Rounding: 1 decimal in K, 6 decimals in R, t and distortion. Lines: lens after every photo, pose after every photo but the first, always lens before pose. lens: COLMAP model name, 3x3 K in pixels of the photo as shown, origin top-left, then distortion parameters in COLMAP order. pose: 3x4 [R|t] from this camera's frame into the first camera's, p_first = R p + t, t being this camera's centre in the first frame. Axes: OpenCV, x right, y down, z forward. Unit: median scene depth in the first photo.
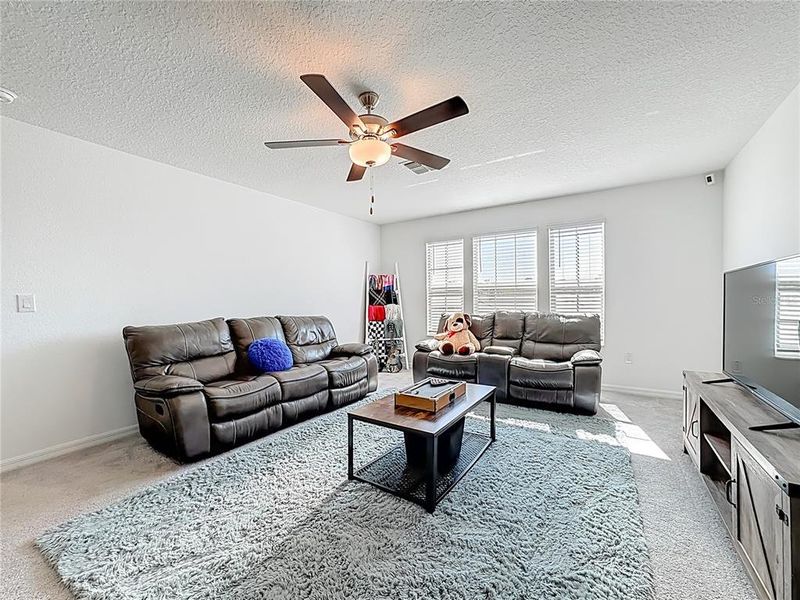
lens RADIAL K [[338.5, 0, 401.6], [0, 338.5, 306.7], [0, 0, 1]] dist [-0.022808, 0.000260]
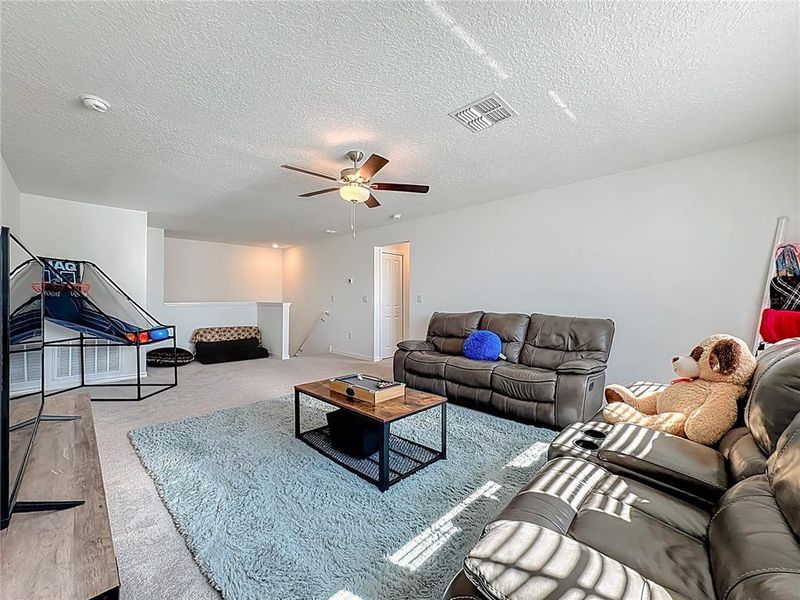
lens RADIAL K [[326.1, 0, 400.0], [0, 326.1, 297.2], [0, 0, 1]] dist [-0.037989, 0.016473]
pose [[-0.134805, -0.000961, -0.990872, 0.622657], [-0.025125, 0.999681, 0.002449, -0.013807], [0.990554, 0.025226, -0.134786, 0.723922]]
